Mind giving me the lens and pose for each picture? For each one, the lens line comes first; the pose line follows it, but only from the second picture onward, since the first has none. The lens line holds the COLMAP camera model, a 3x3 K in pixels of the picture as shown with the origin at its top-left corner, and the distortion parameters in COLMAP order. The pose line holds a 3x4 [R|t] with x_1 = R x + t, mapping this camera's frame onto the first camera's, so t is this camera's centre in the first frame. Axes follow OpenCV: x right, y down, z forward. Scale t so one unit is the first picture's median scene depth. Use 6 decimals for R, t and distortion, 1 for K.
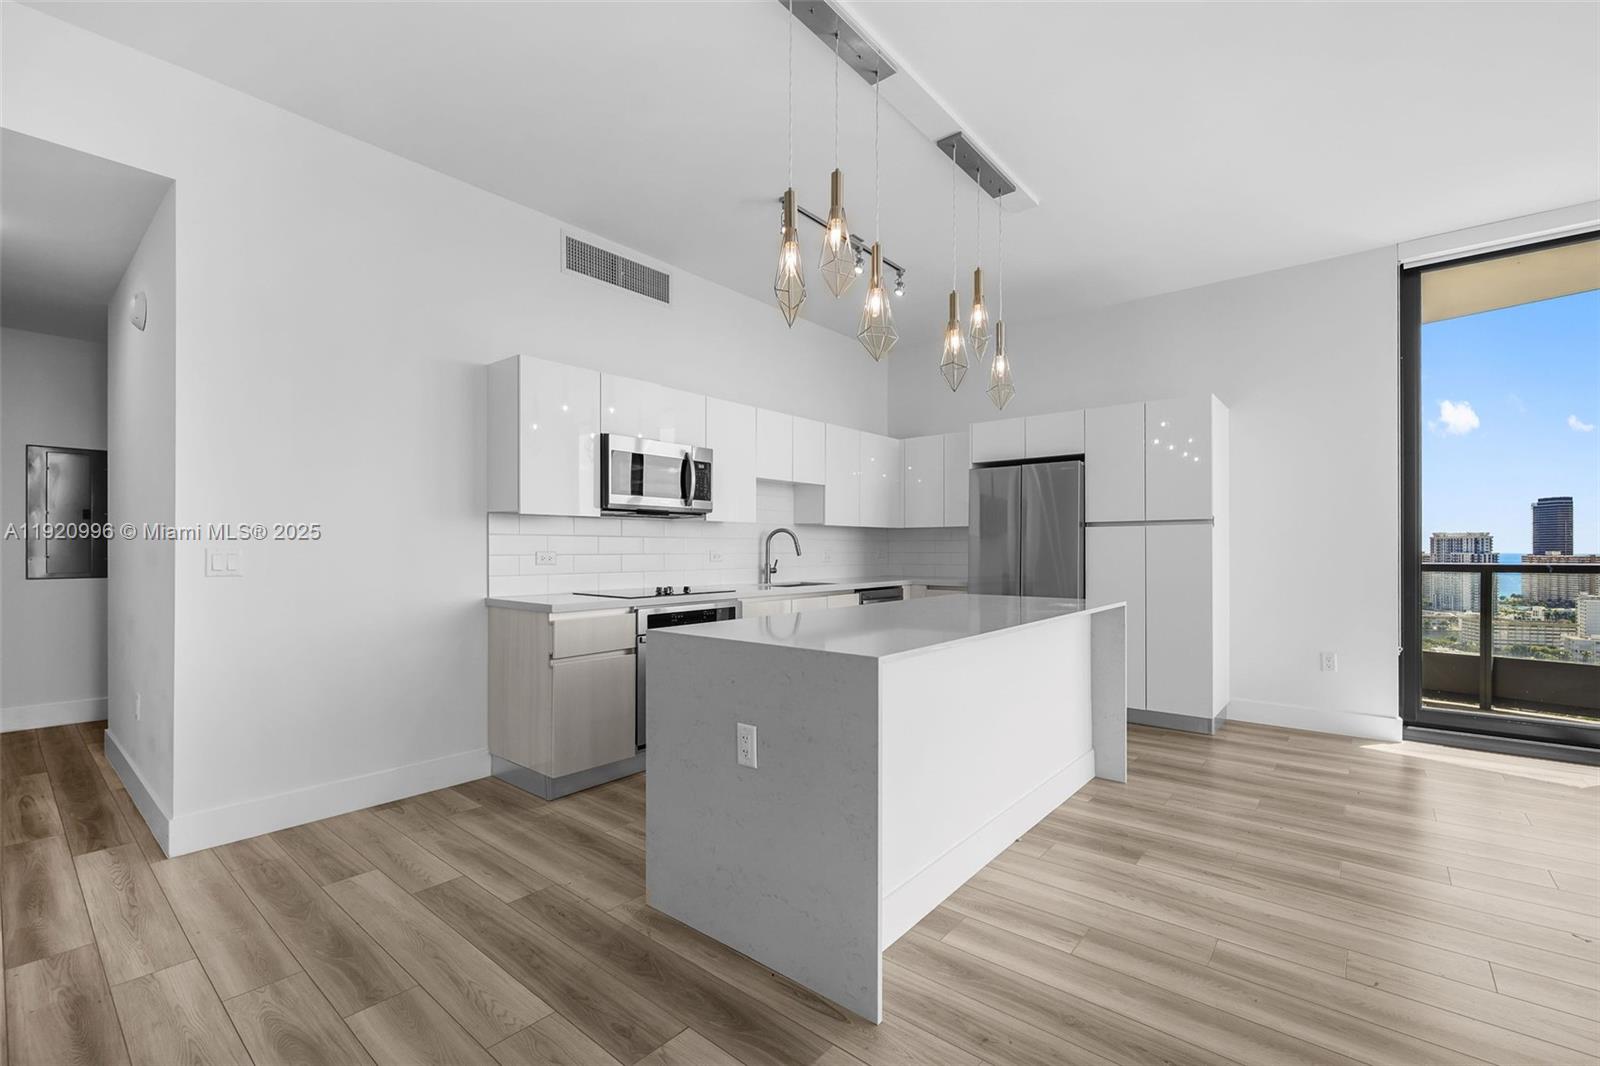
lens RADIAL K [[684.7, 0, 795.5], [0, 684.7, 553.7], [0, 0, 1]] dist [-0.000591, -0.001255]
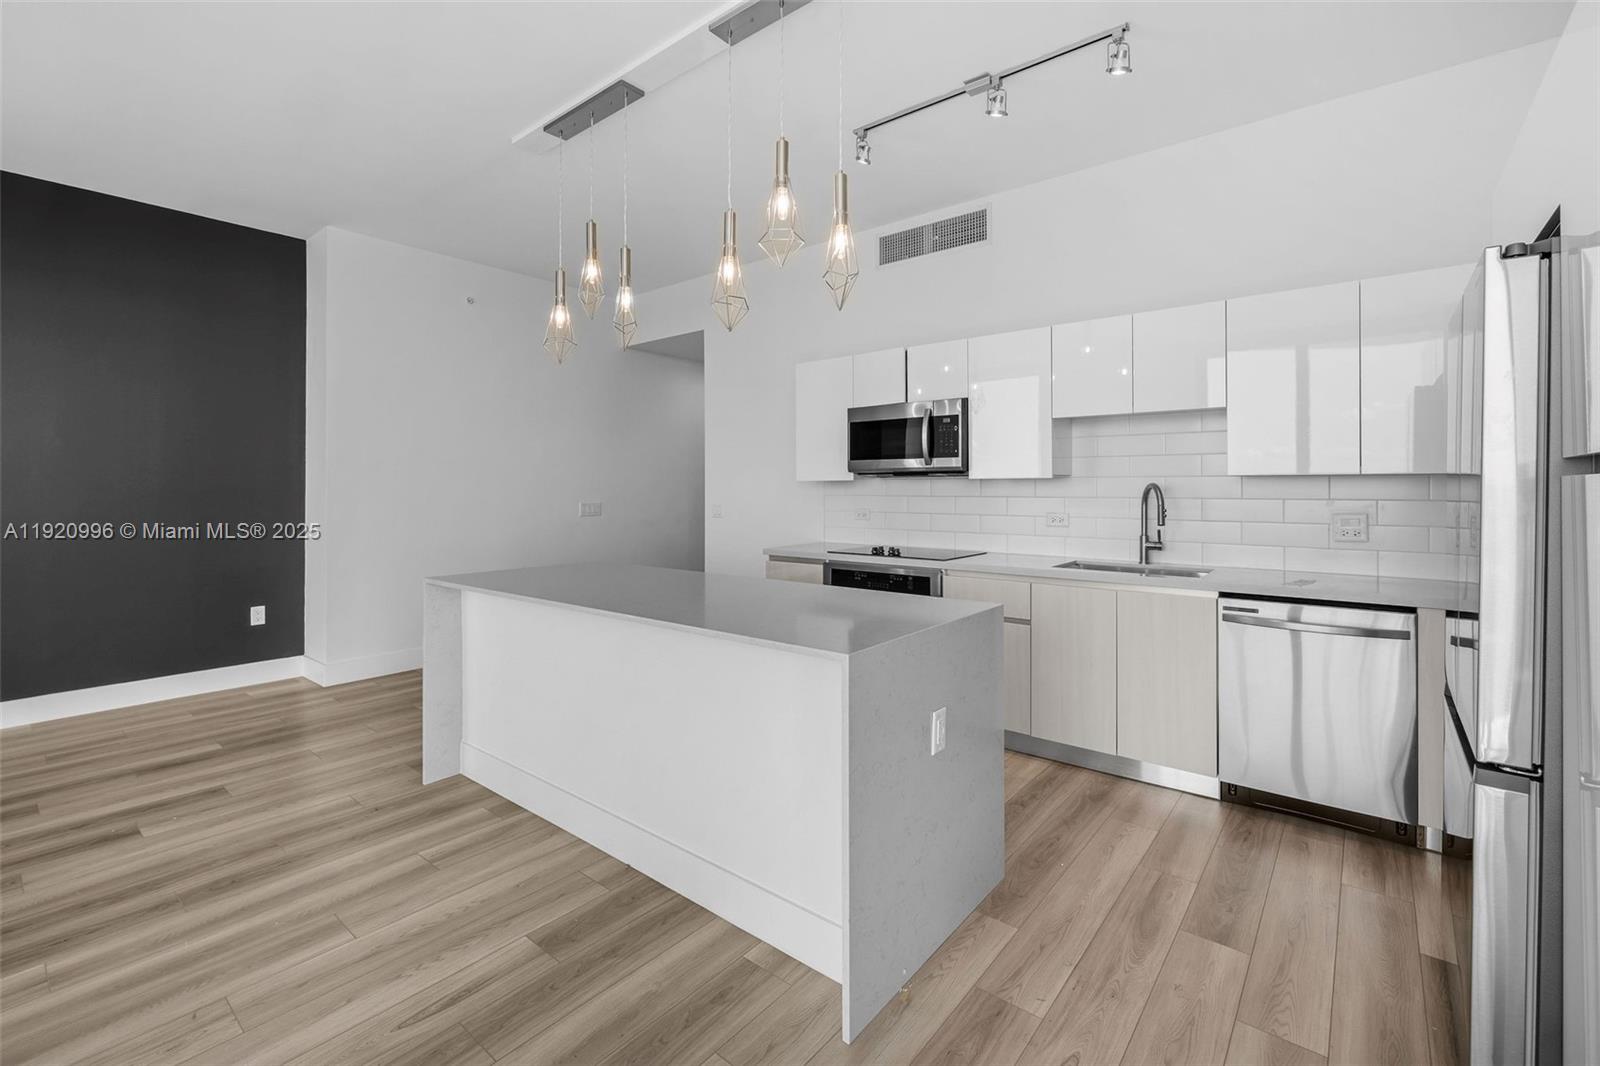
lens RADIAL K [[684.7, 0, 802.3], [0, 684.7, 501.1], [0, 0, 1]] dist [-0.000591, -0.001255]
pose [[0.017584, 0.021838, -0.999607, 0.816513], [-0.007710, 0.999735, 0.021705, -0.040491], [0.999816, 0.007325, 0.017748, 0.831599]]
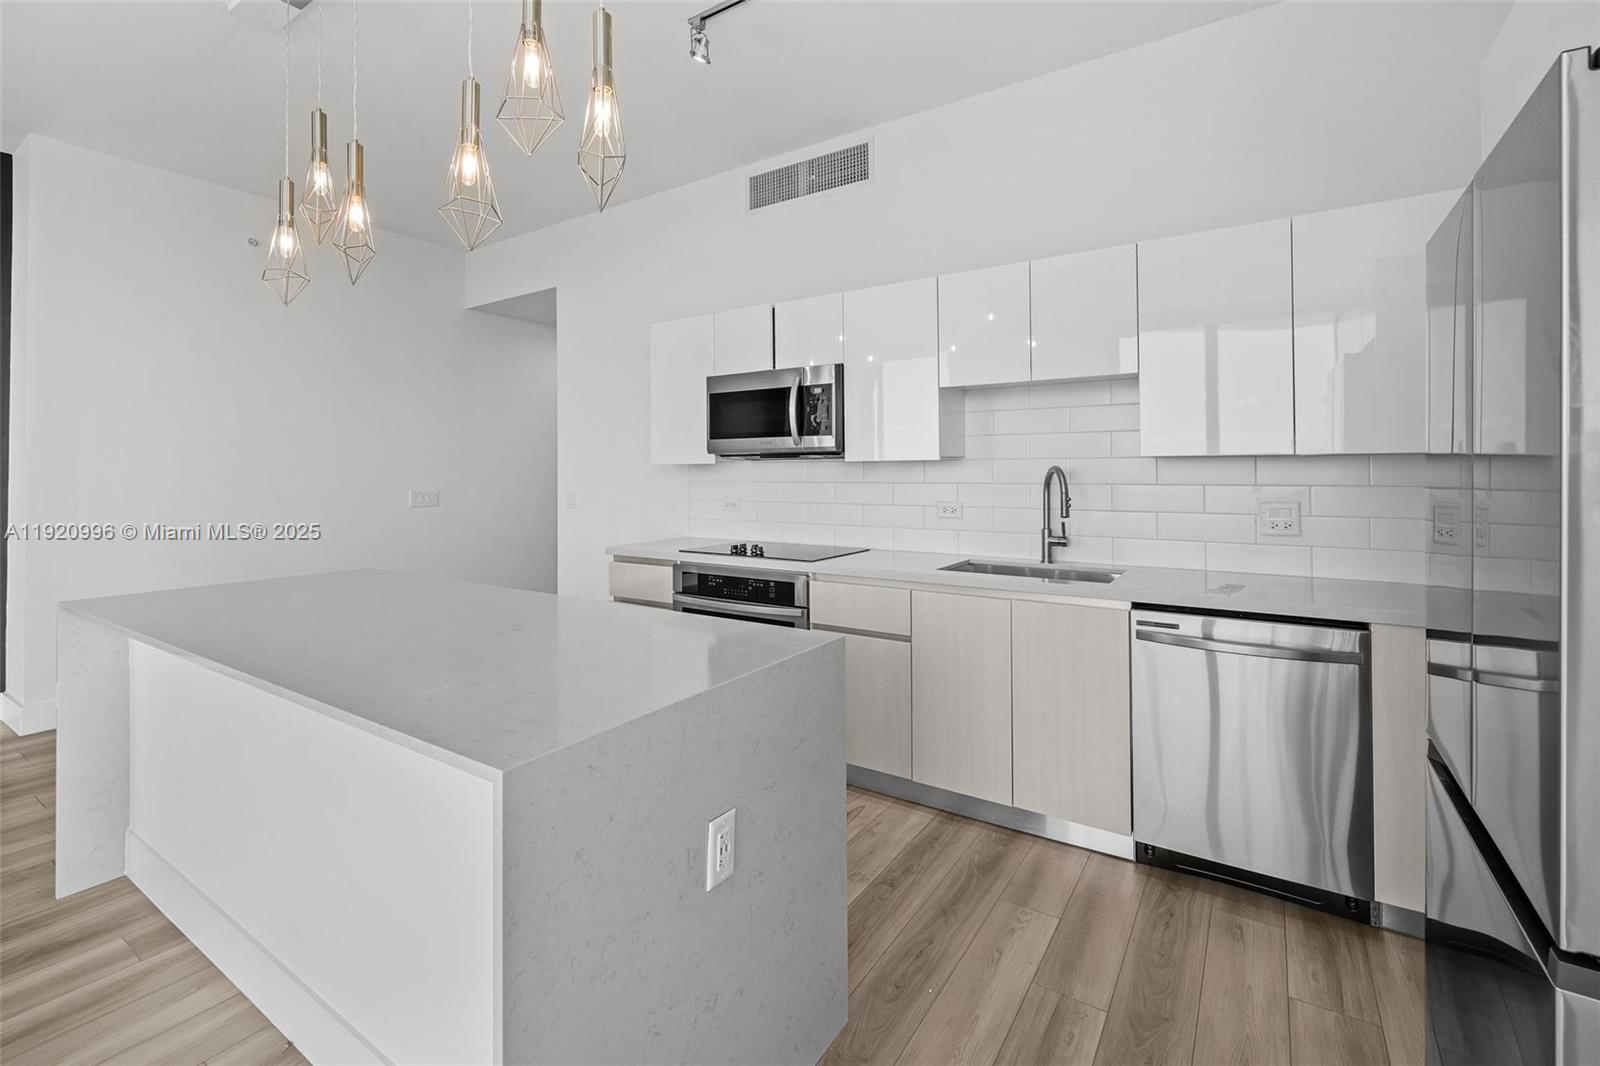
lens RADIAL K [[684.7, 0, 806.9], [0, 684.7, 479.6], [0, 0, 1]] dist [-0.000591, -0.001255]
pose [[0.119652, 0.012308, -0.992740, 0.644183], [-0.005482, 0.999916, 0.011737, -0.040689], [0.992801, 0.004038, 0.119709, 0.942657]]
